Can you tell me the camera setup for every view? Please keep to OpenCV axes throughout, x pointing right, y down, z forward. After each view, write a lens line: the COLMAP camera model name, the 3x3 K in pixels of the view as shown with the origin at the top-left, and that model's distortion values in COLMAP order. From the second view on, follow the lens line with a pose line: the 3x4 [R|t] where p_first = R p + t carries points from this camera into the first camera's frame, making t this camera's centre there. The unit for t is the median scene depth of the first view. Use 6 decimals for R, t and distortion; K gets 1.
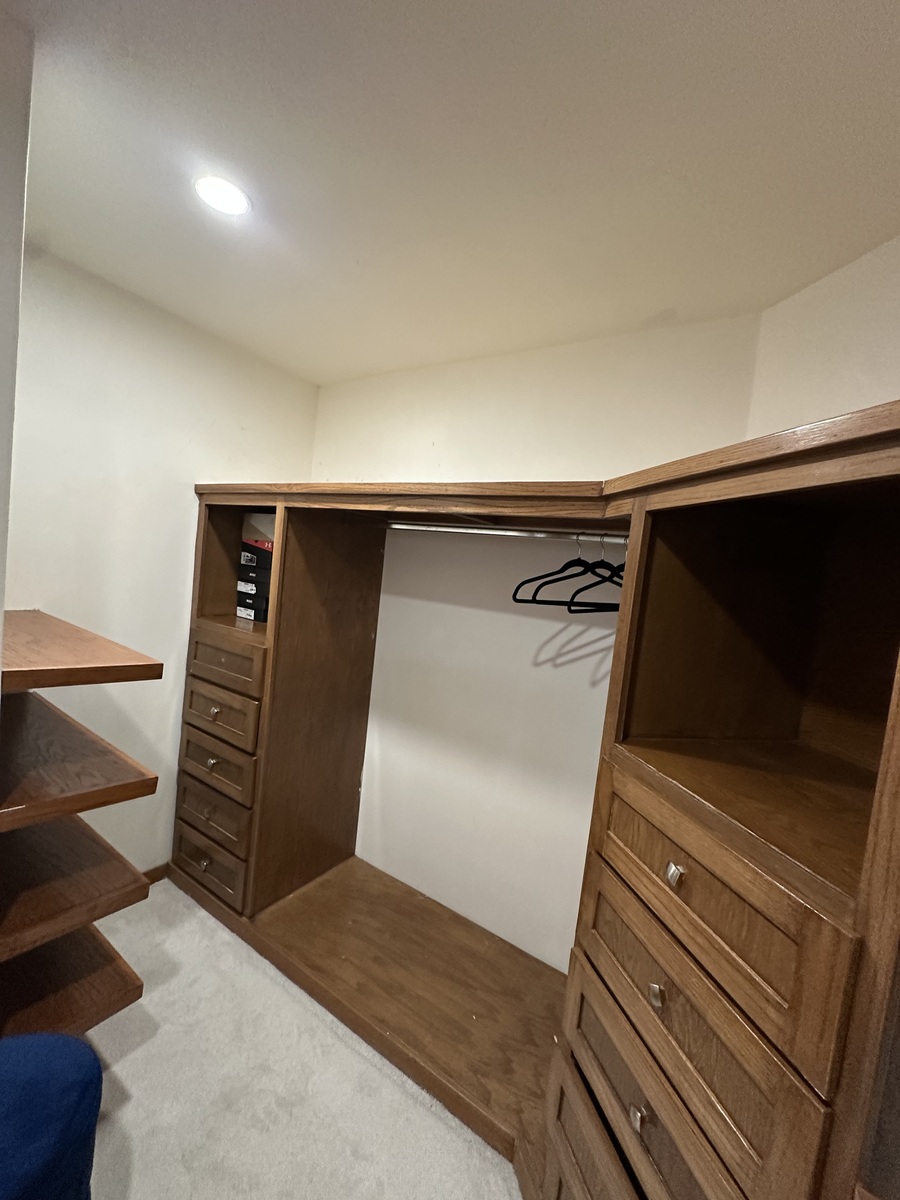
lens RADIAL K [[478.2, 0, 448.7], [0, 478.2, 601.3], [0, 0, 1]] dist [-0.001194, 0.000135]
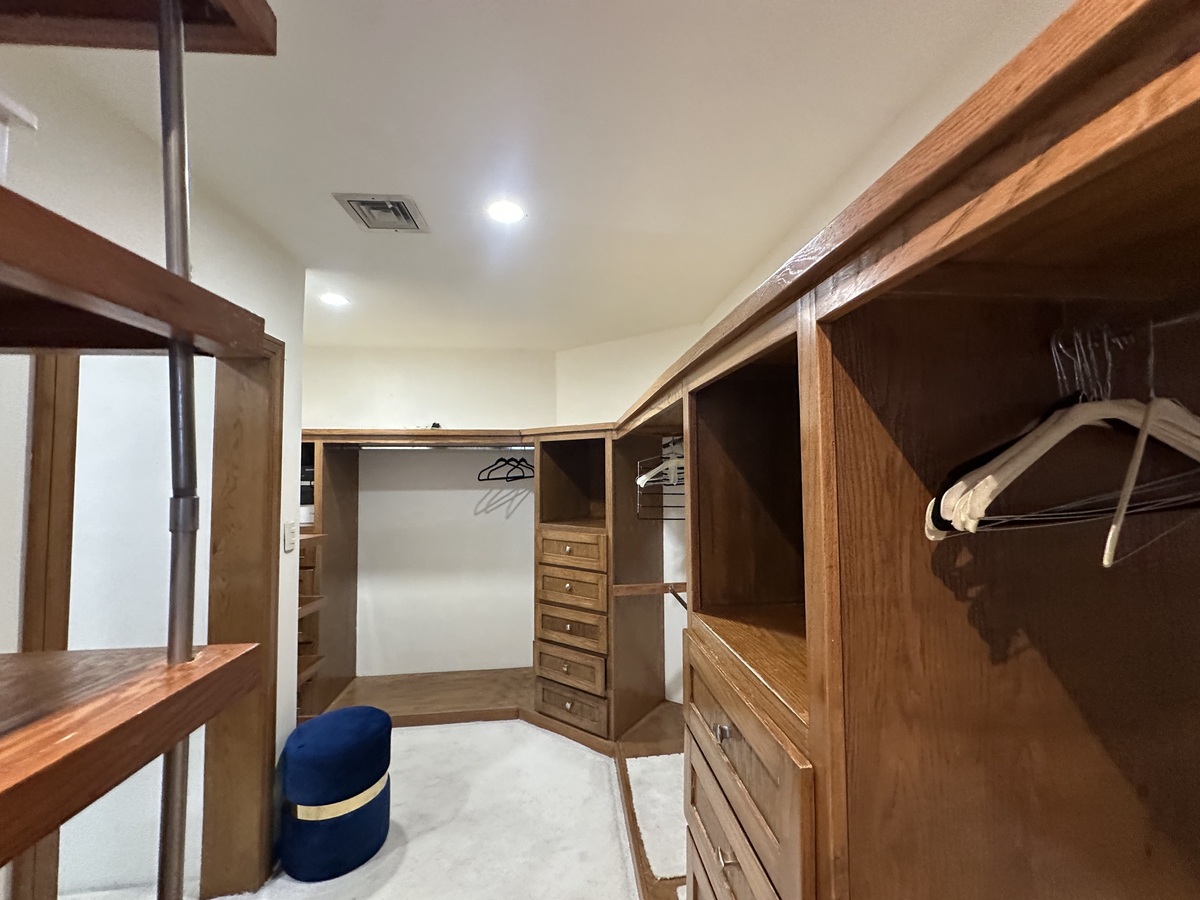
lens RADIAL K [[478.2, 0, 599.8], [0, 478.2, 452.9], [0, 0, 1]] dist [-0.001194, 0.000135]
pose [[0.757675, -0.089639, 0.646446, -0.840186], [0.133338, 0.990891, -0.018879, -0.010324], [-0.638866, 0.100500, 0.762726, -1.020130]]
